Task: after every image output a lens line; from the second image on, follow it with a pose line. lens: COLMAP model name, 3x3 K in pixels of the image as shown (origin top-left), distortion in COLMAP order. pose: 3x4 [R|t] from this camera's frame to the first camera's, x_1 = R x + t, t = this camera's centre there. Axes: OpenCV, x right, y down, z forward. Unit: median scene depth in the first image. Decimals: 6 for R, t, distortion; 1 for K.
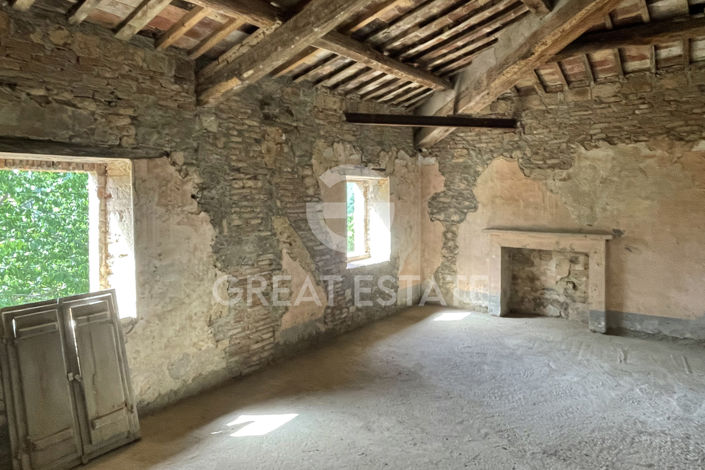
lens RADIAL K [[411.6, 0, 352.1], [0, 411.6, 229.2], [0, 0, 1]] dist [0.002482, -0.000514]
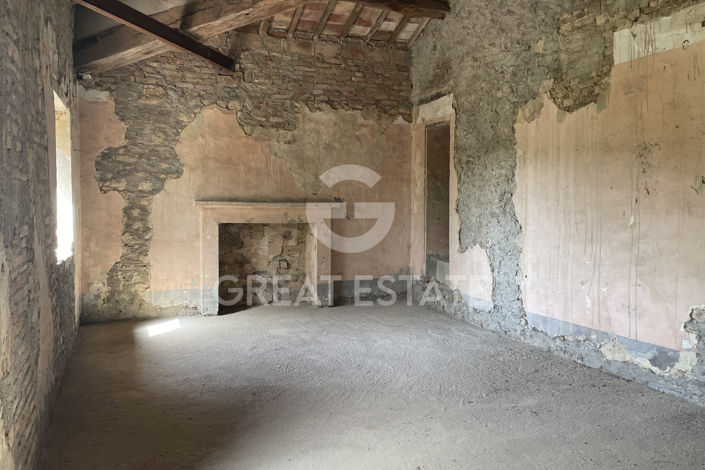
lens RADIAL K [[526.6, 0, 353.7], [0, 526.6, 240.6], [0, 0, 1]] dist [0.086647, -0.062475]
pose [[0.536579, -0.058649, 0.841809, -0.358645], [0.047730, 0.998094, 0.039114, 0.049930], [-0.842499, 0.019191, 0.538356, 0.264940]]
